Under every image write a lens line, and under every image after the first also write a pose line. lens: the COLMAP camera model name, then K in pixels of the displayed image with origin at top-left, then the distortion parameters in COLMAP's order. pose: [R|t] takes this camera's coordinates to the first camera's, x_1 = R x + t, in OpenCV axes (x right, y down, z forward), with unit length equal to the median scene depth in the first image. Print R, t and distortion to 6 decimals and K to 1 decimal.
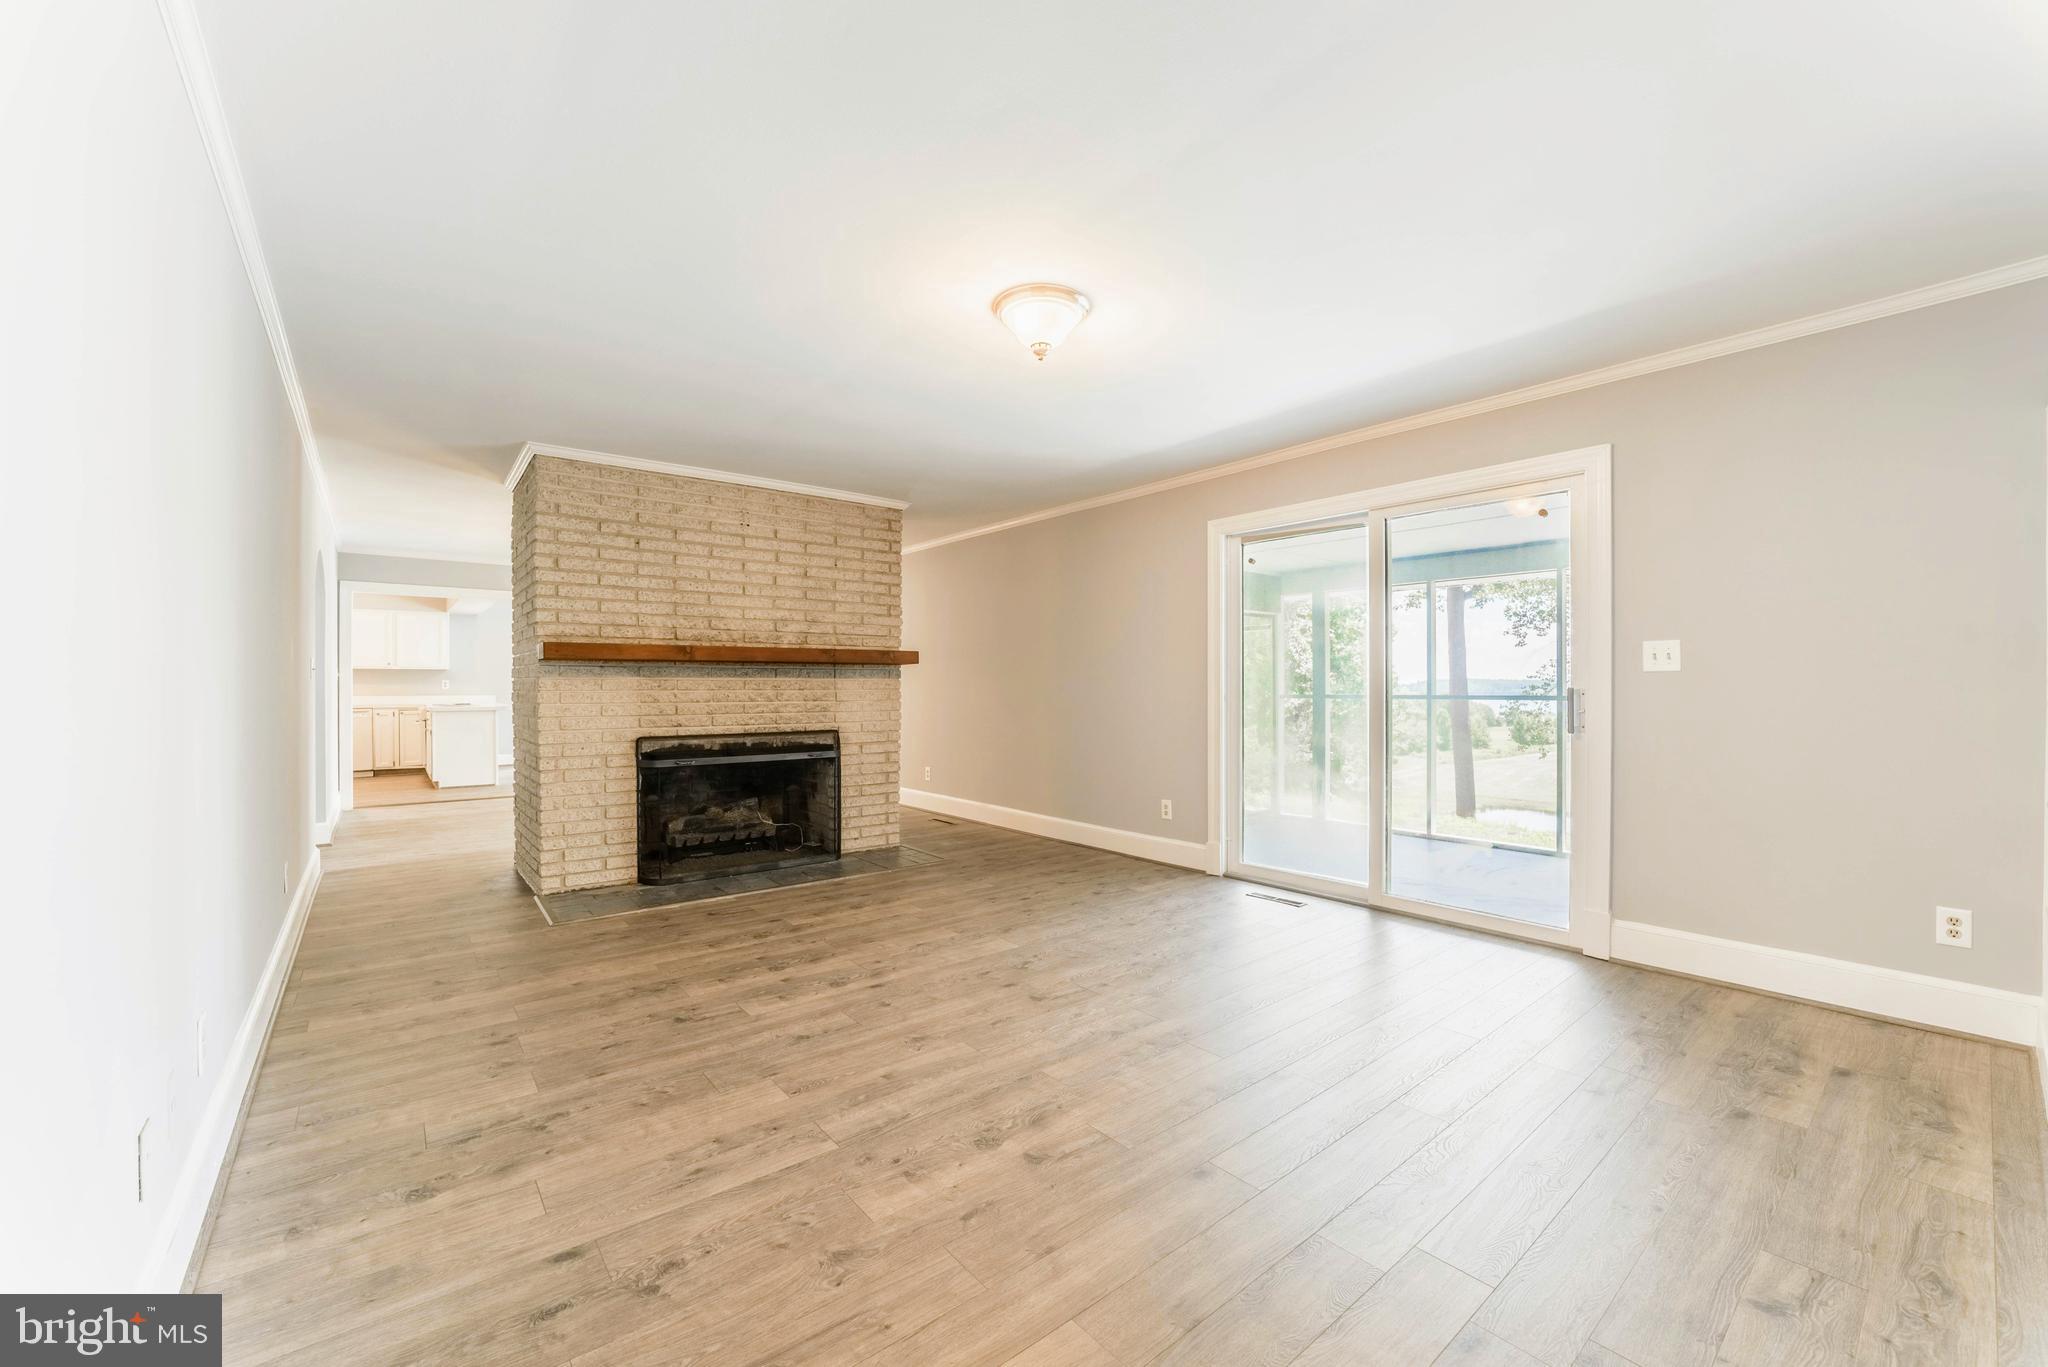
lens RADIAL K [[803.0, 0, 1035.0], [0, 803.0, 686.5], [0, 0, 1]] dist [-0.033809, 0.006830]
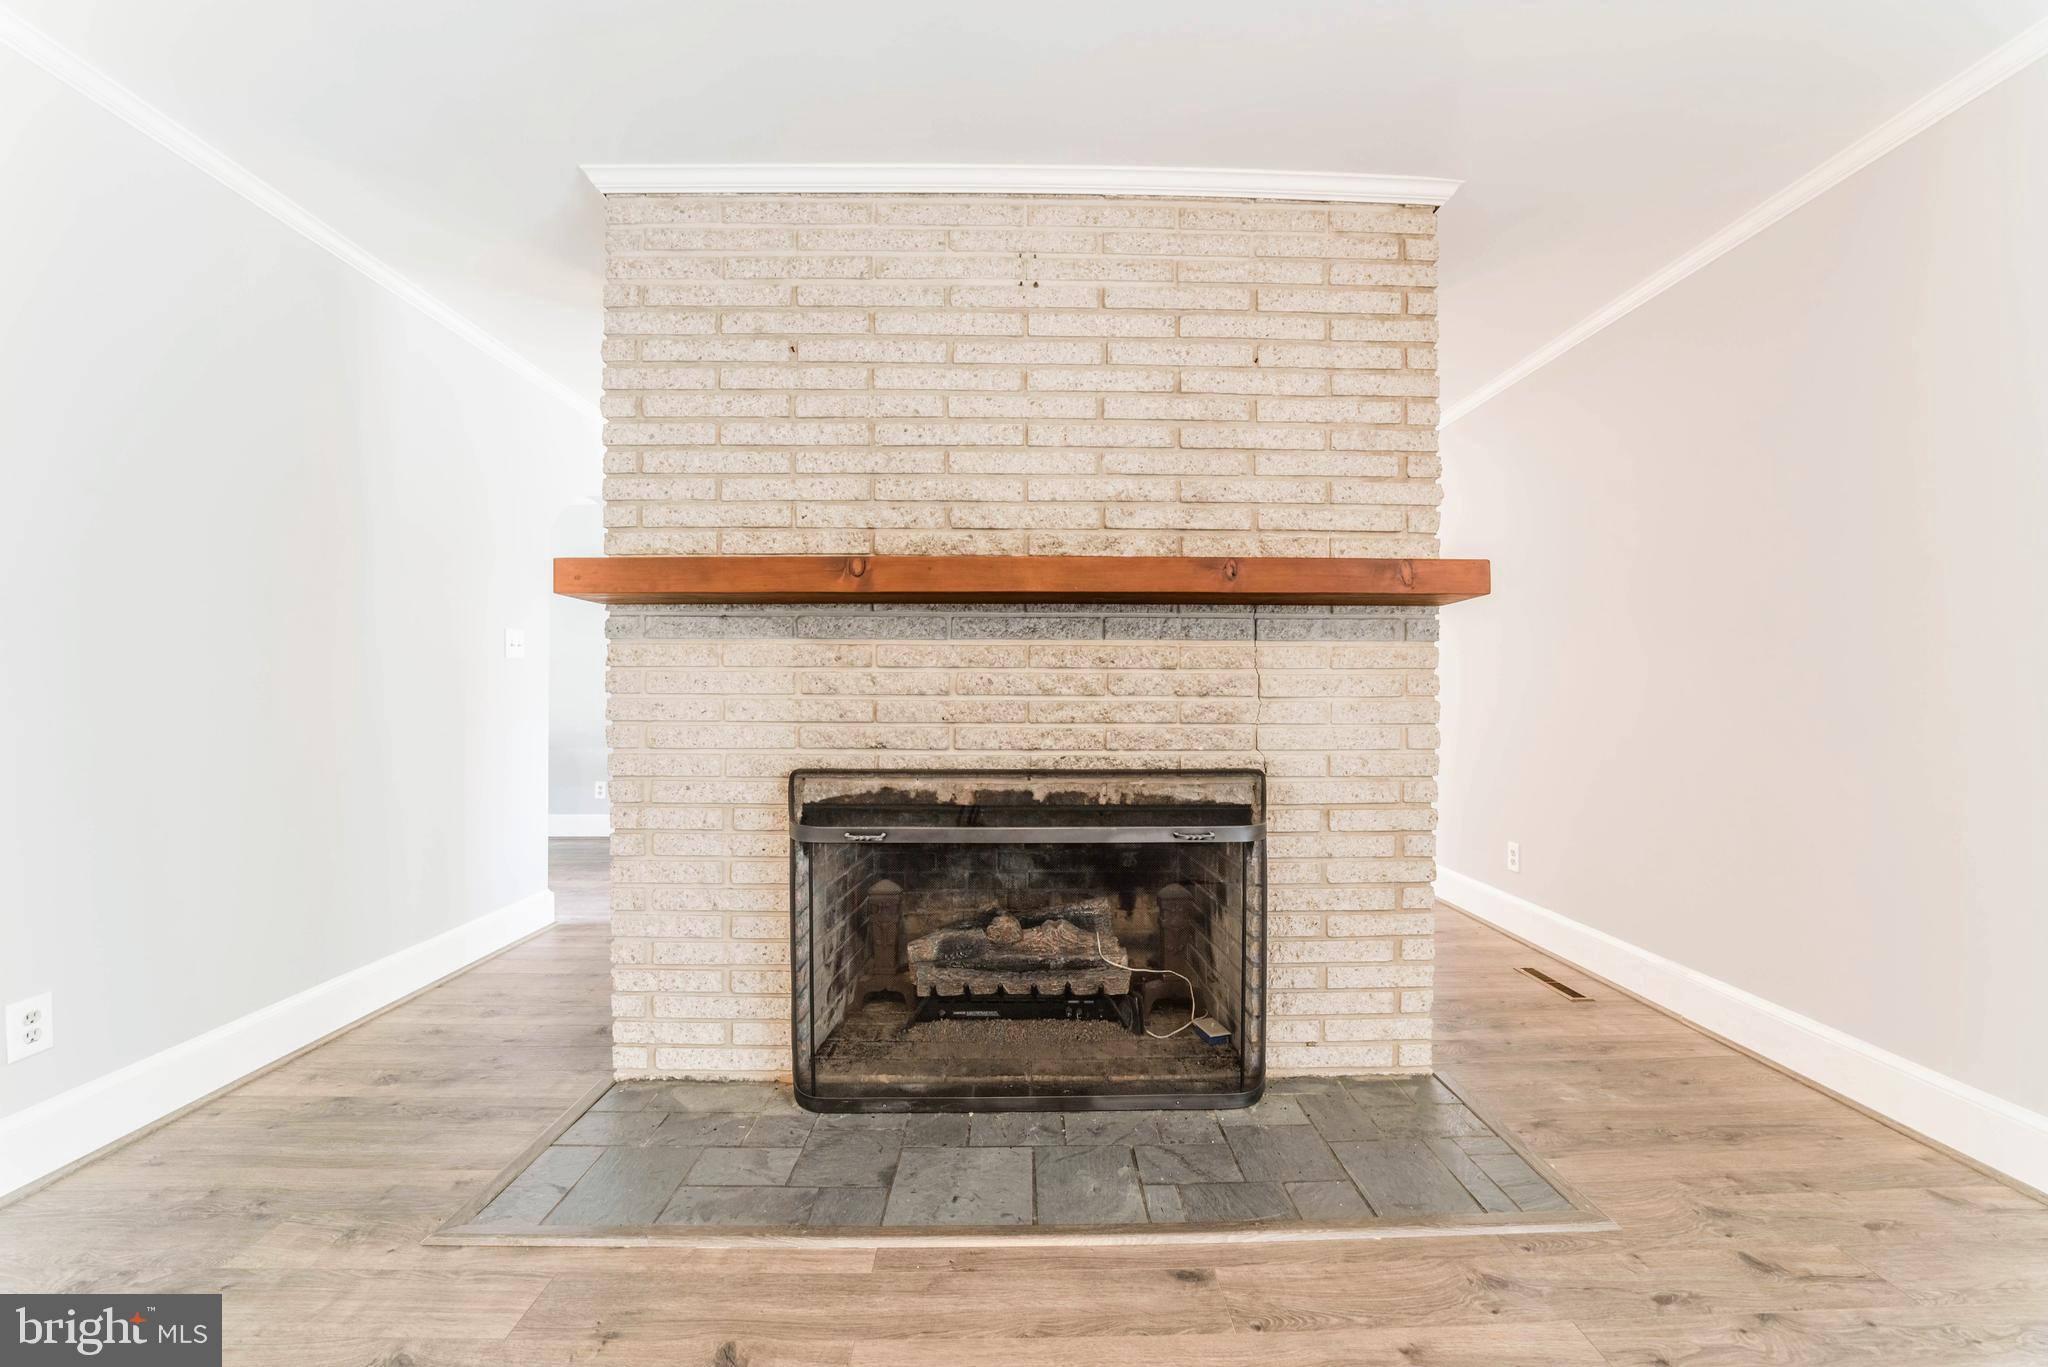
lens RADIAL K [[803.0, 0, 1017.3], [0, 803.0, 696.4], [0, 0, 1]] dist [-0.033809, 0.006830]
pose [[0.782182, 0.000131, -0.623049, -0.102624], [-0.002932, 0.999990, -0.003470, 0.021392], [0.623043, 0.004541, 0.782175, 0.673244]]
